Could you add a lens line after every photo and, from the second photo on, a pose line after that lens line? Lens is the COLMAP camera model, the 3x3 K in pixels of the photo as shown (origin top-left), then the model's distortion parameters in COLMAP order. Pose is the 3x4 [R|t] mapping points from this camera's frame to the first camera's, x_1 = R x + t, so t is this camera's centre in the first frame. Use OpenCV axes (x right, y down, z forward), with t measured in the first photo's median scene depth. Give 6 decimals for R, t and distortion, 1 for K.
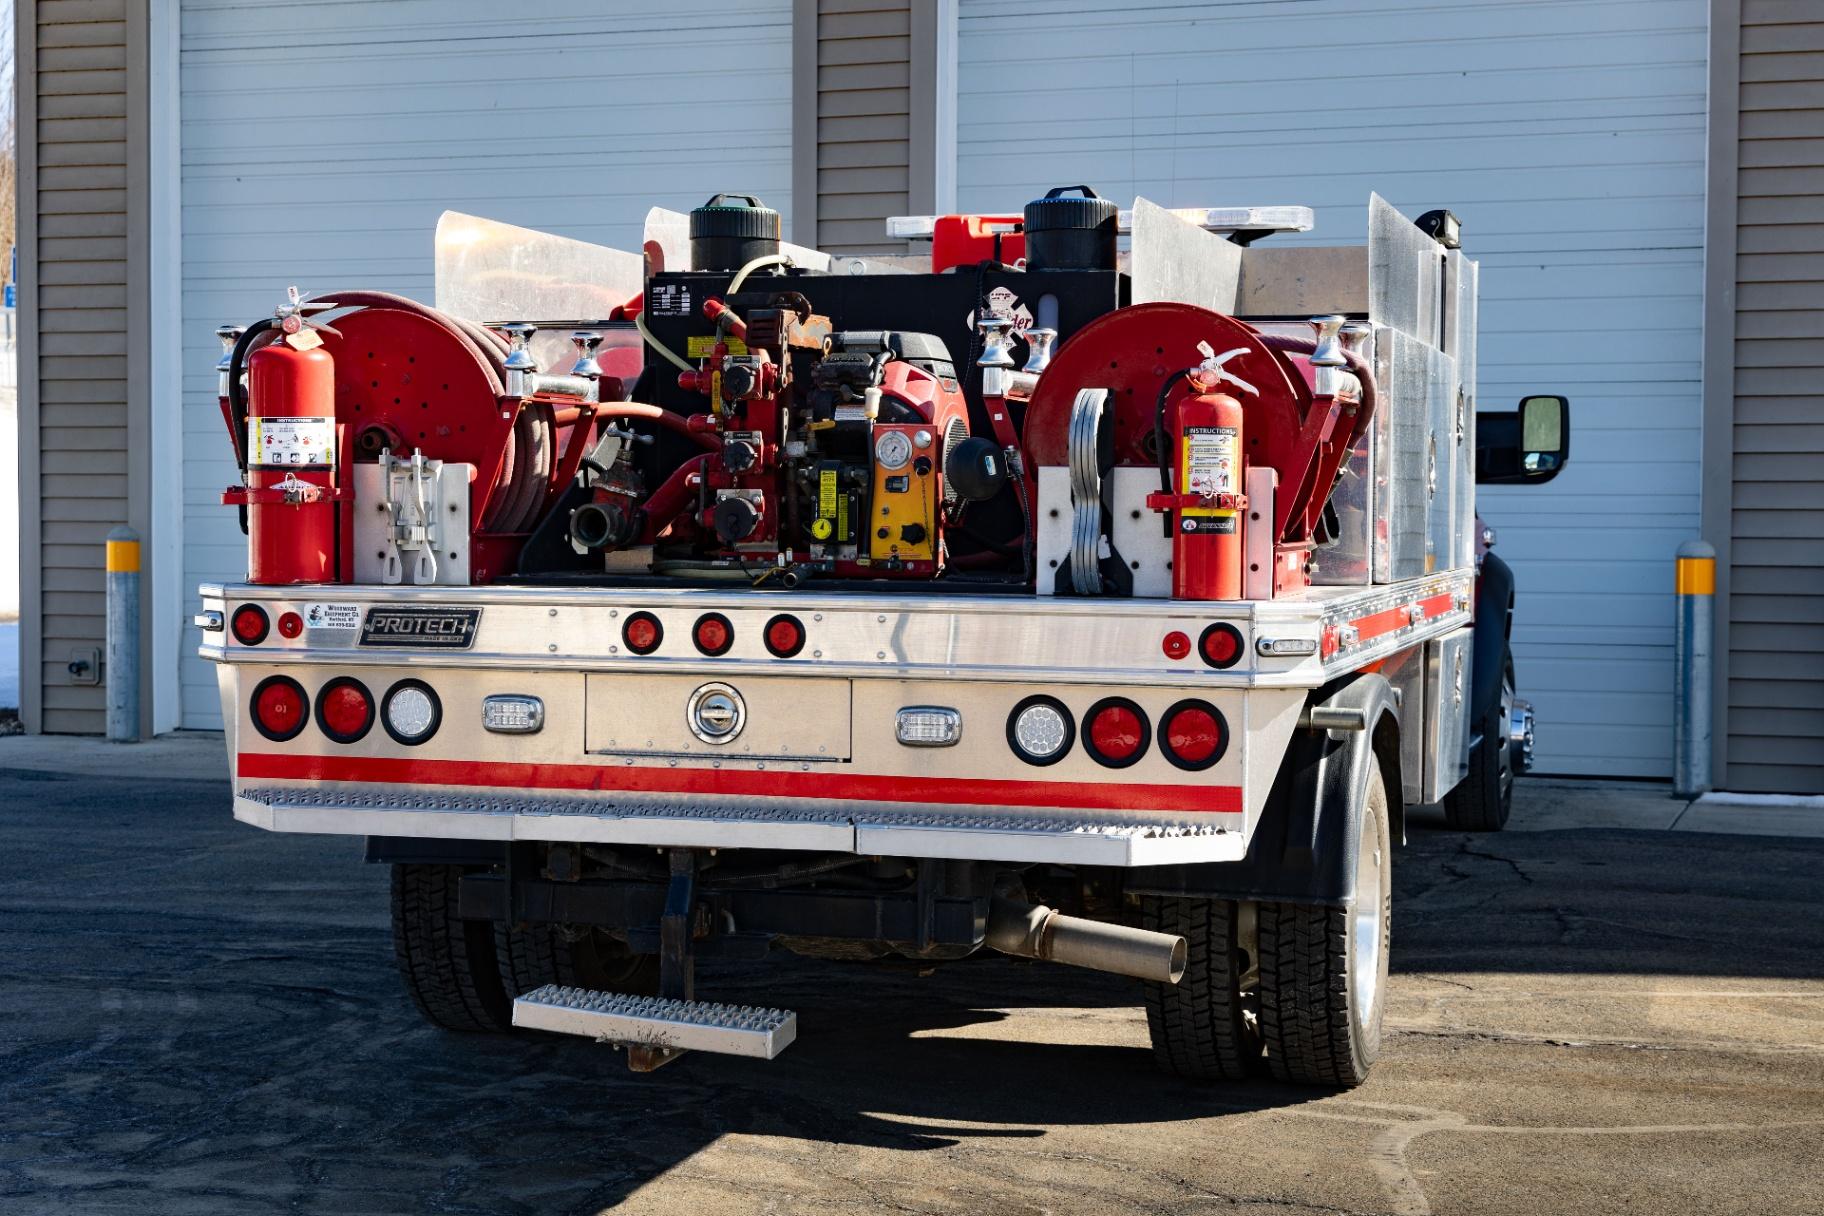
lens RADIAL K [[2910.2, 0, 932.3], [0, 2910.2, 602.6], [0, 0, 1]] dist [0.019226, 0.161178]
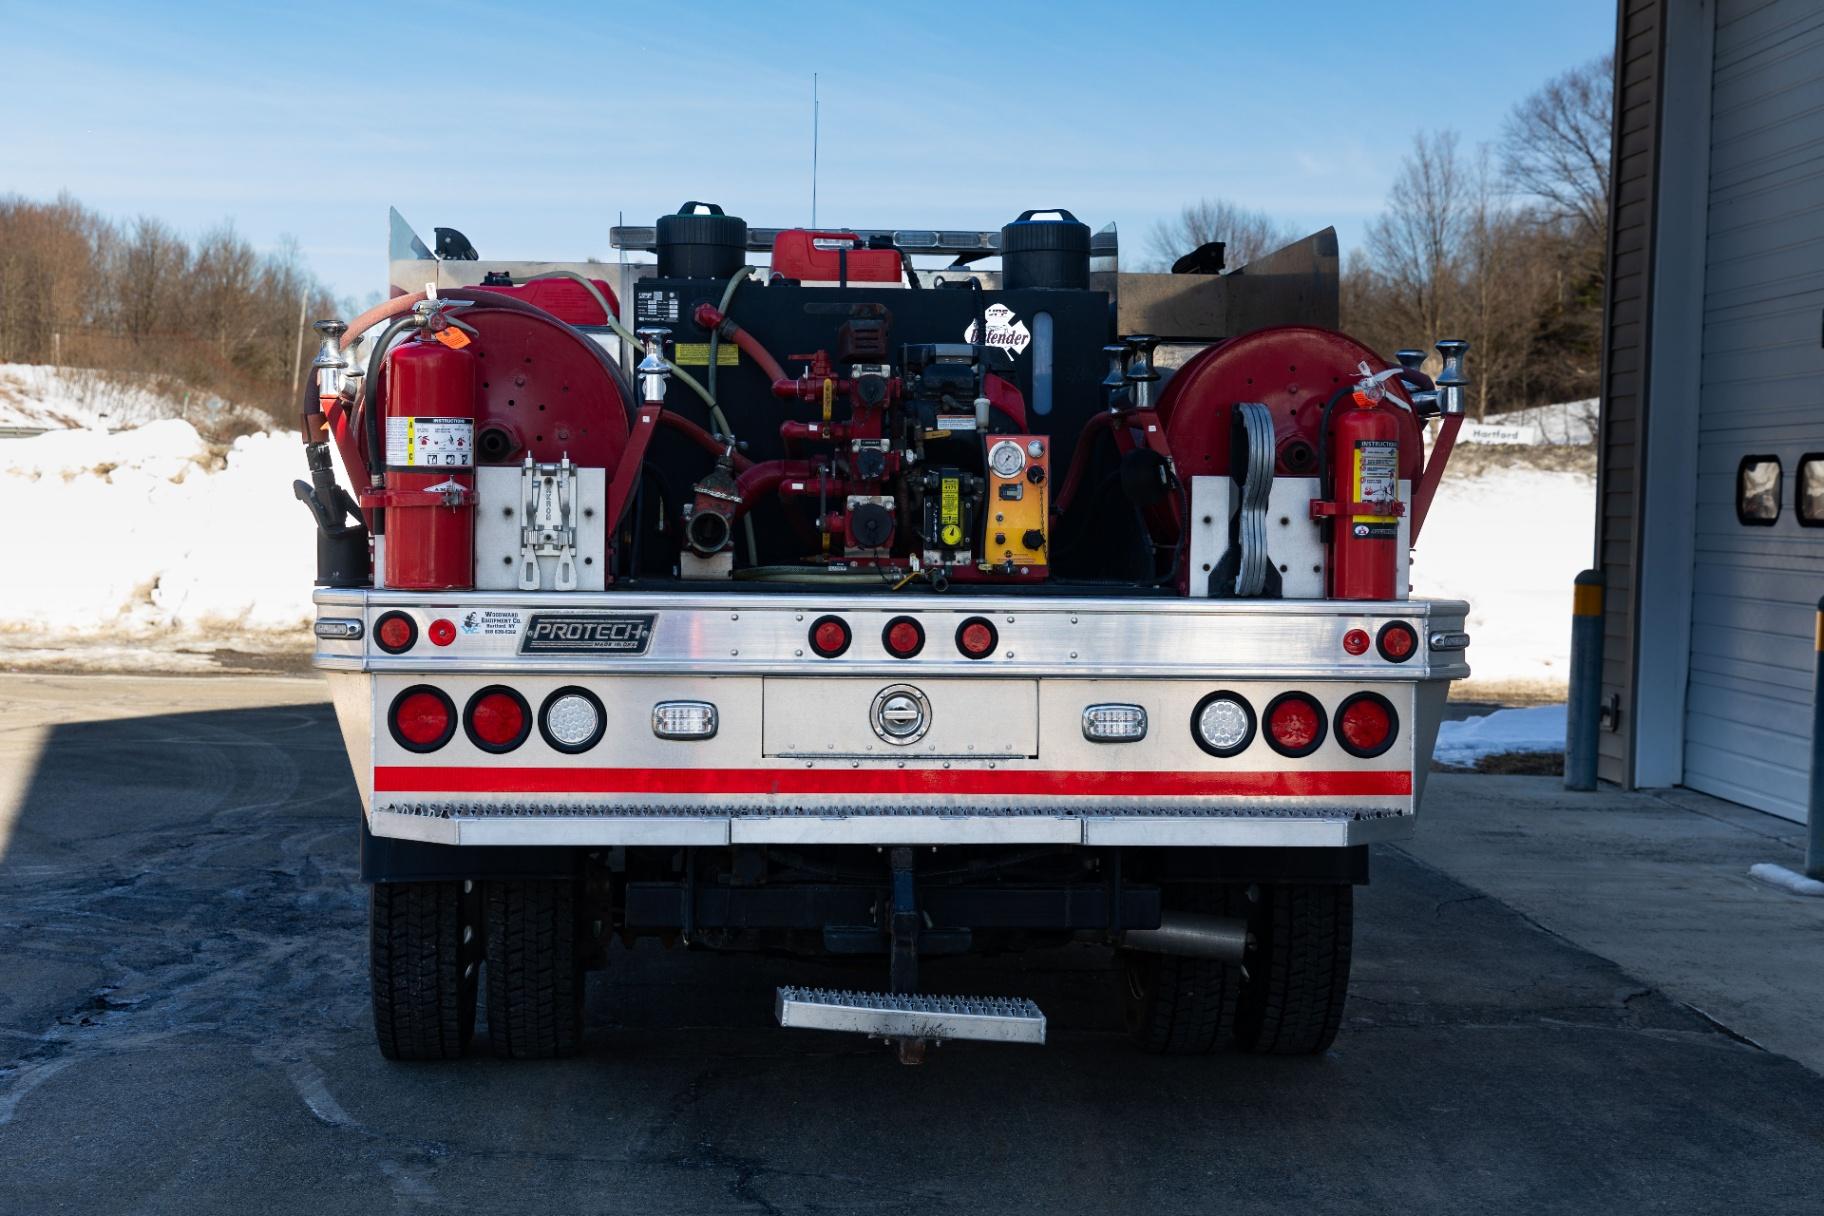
lens RADIAL K [[2960.1, 0, 912.0], [0, 2960.1, 608.0], [0, 0, 1]] dist [0.028152, -0.008451]
pose [[0.939423, -0.005444, 0.342718, -0.415416], [0.007546, 0.999960, -0.004800, 0.005565], [-0.342678, 0.007095, 0.939426, 0.022572]]
